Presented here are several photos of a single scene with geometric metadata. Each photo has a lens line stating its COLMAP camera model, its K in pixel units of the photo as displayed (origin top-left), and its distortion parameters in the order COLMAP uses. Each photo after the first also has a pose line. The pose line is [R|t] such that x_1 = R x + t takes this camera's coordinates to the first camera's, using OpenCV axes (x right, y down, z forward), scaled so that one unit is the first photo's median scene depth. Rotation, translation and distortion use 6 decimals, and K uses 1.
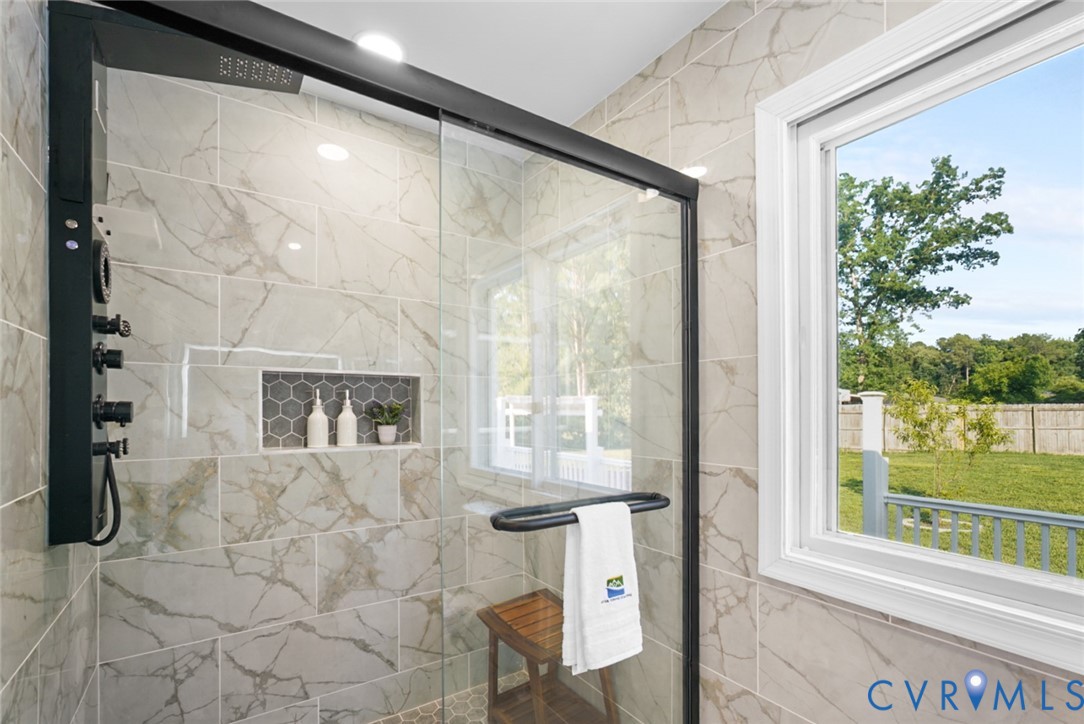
lens RADIAL K [[497.9, 0, 545.5], [0, 497.9, 410.8], [0, 0, 1]] dist [0.012260, 0.000199]
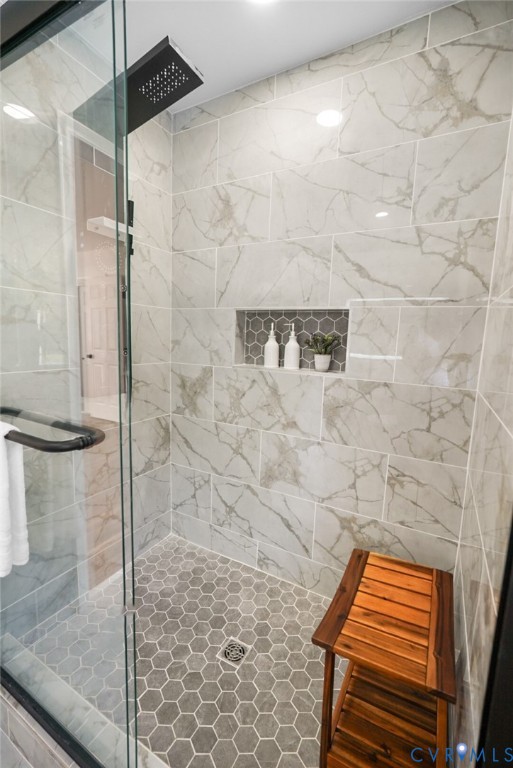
lens RADIAL K [[342.6, 0, 256.5], [0, 342.6, 384.0], [0, 0, 1]] dist [-0.004263, 0.000144]
pose [[0.454687, 0.139517, -0.879656, 0.332071], [-0.037331, 0.989772, 0.137685, -0.006934], [0.889869, -0.029765, 0.455245, 0.546307]]
